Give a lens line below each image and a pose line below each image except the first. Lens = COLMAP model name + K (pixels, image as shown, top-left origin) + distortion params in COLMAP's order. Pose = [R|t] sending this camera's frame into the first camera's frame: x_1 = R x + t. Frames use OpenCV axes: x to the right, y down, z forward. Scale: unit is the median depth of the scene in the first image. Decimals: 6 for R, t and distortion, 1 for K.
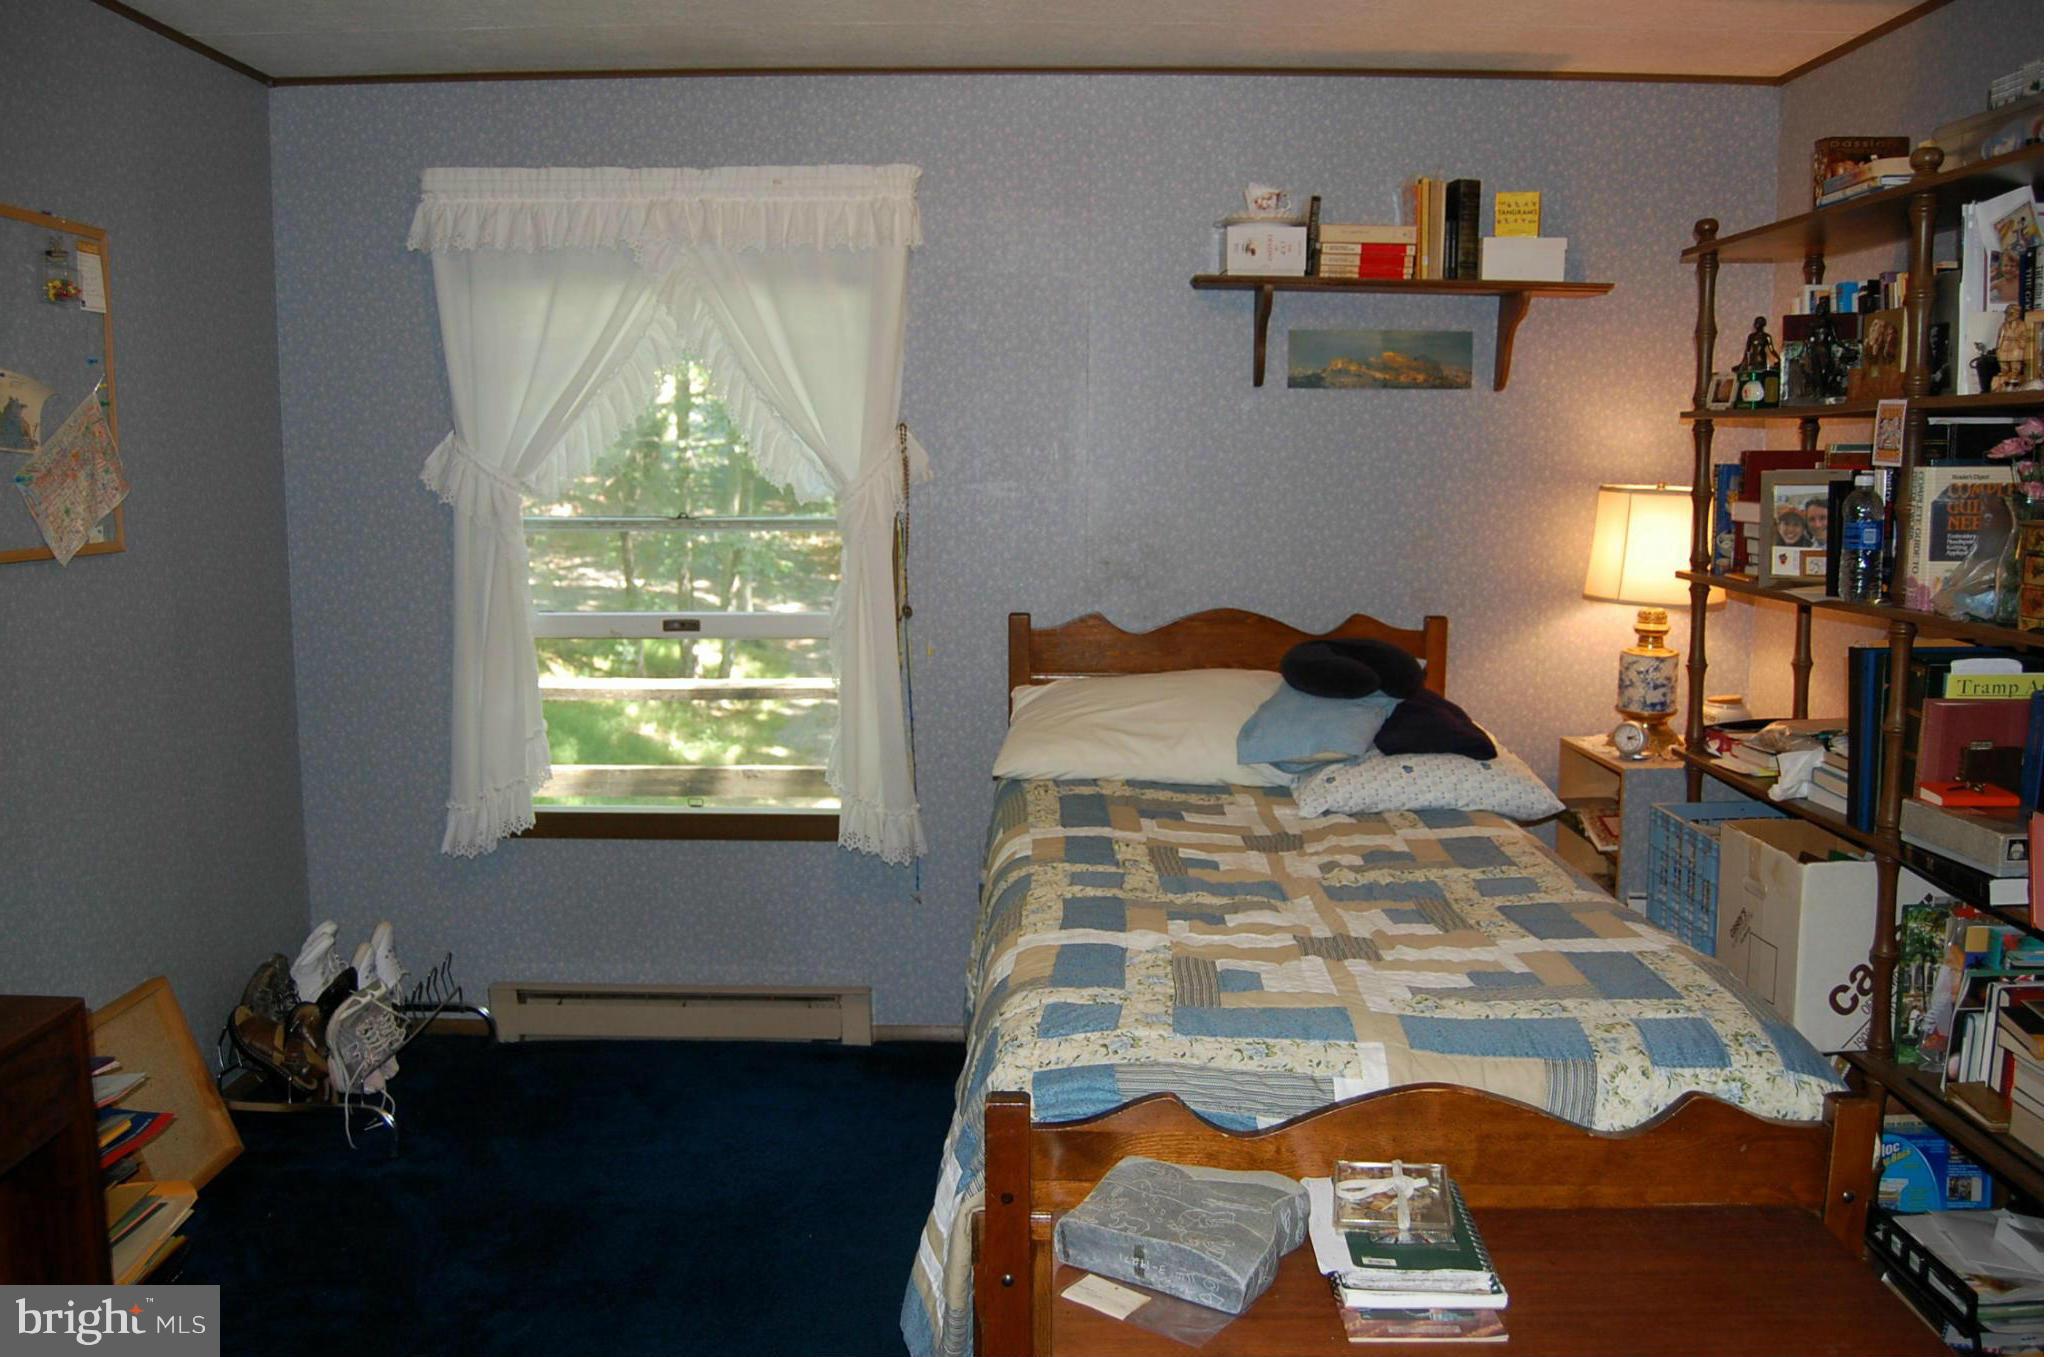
lens RADIAL K [[1634.6, 0, 1033.0], [0, 1634.6, 681.8], [0, 0, 1]] dist [-0.086477, 0.010096]
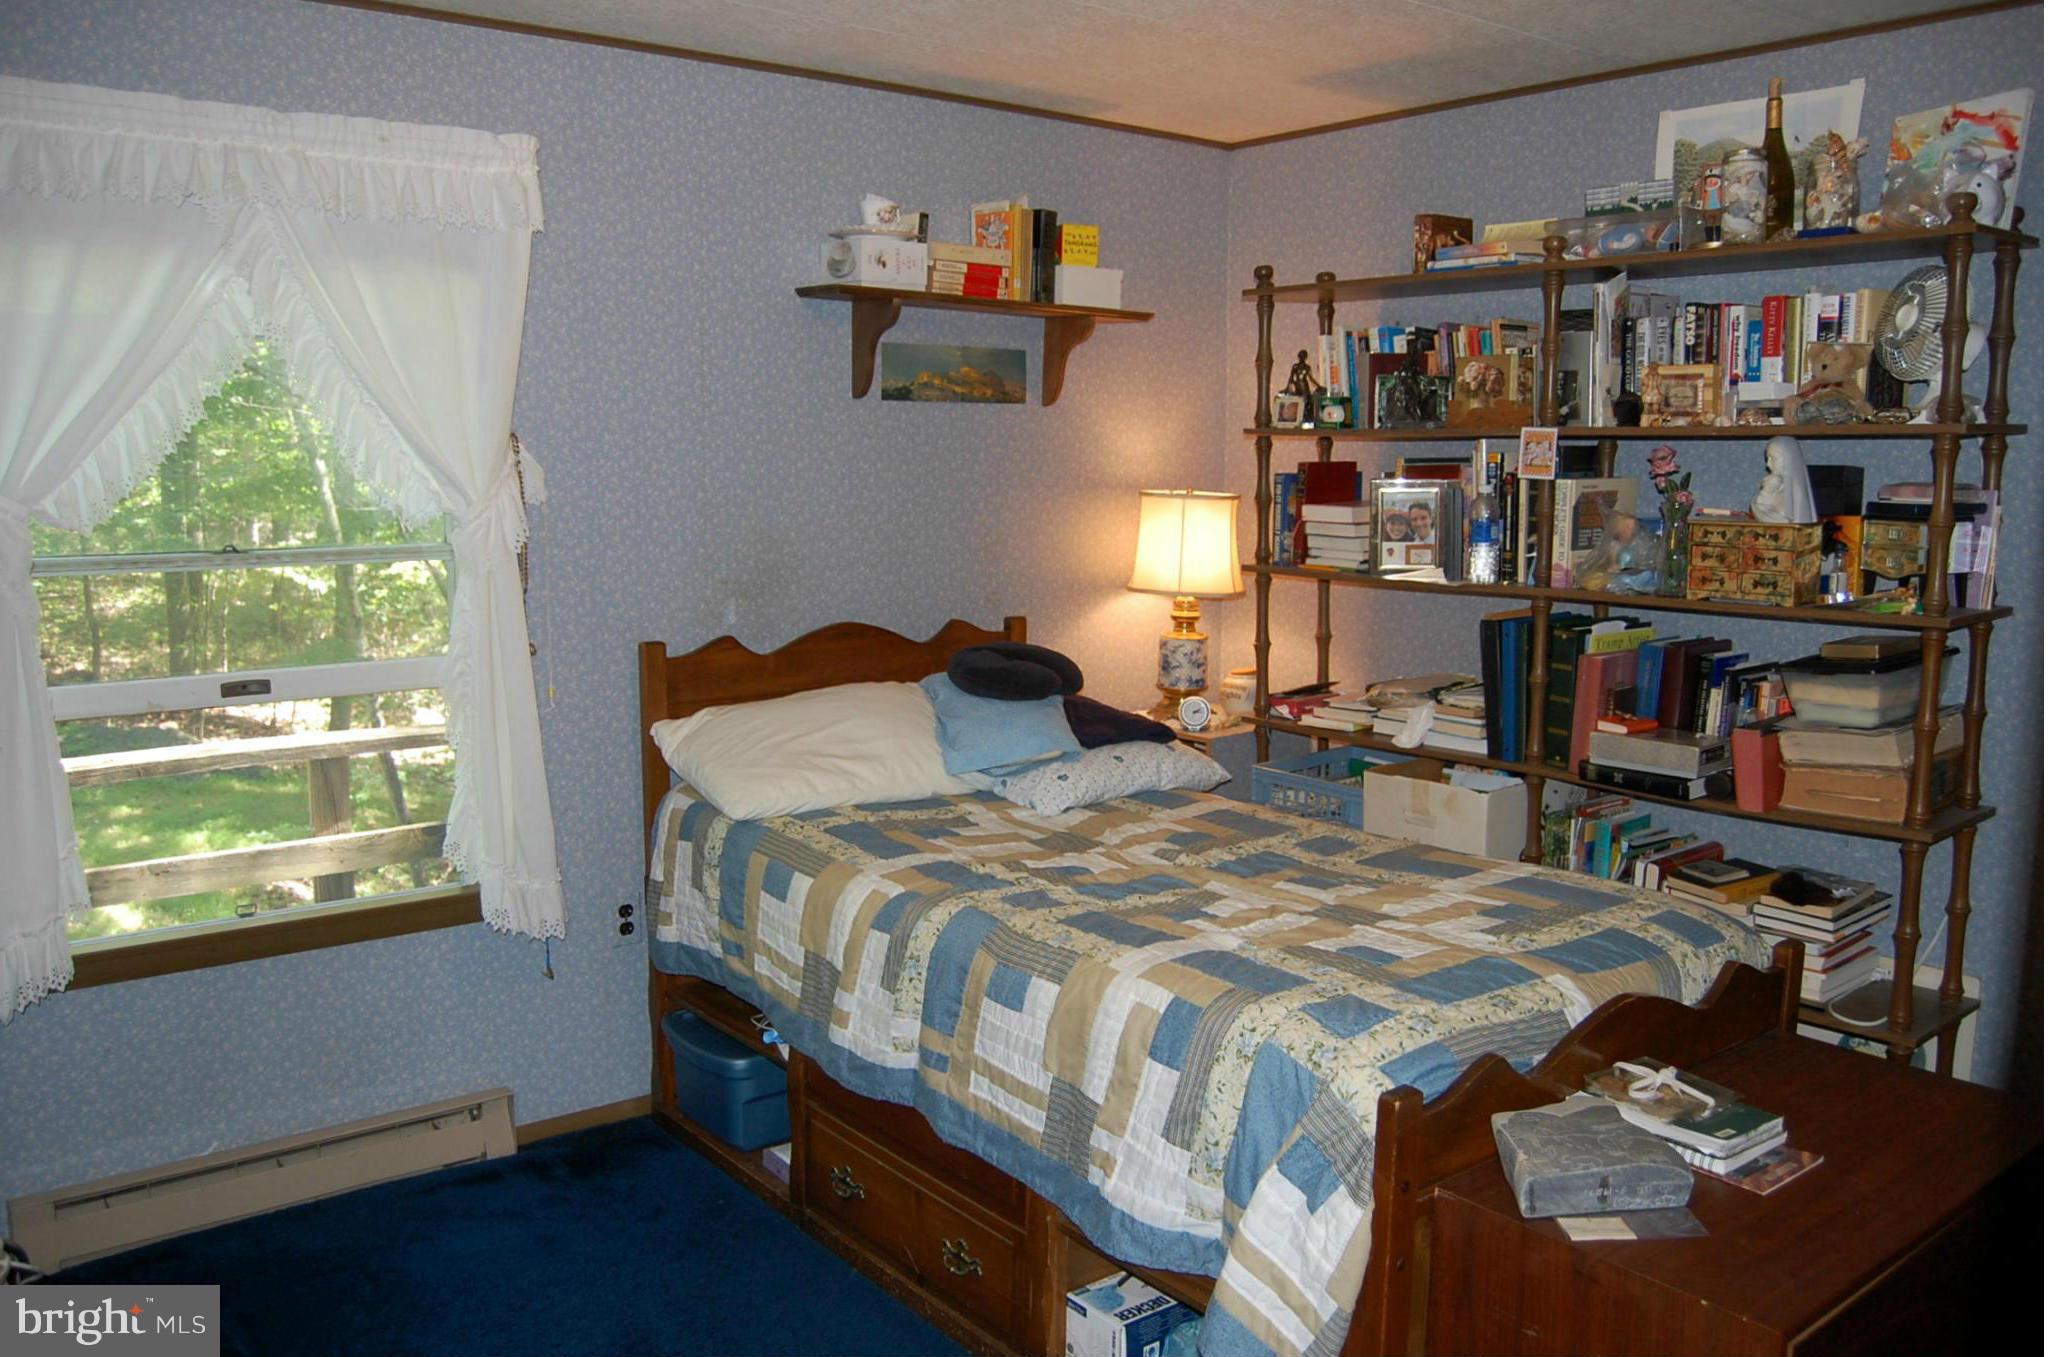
lens RADIAL K [[1634.6, 0, 1034.6], [0, 1634.6, 674.2], [0, 0, 1]] dist [-0.086477, 0.010096]
pose [[0.769240, -0.082483, 0.633614, -0.448501], [0.082490, 0.996154, 0.029531, -0.035369], [-0.633613, 0.029550, 0.773085, 0.174870]]
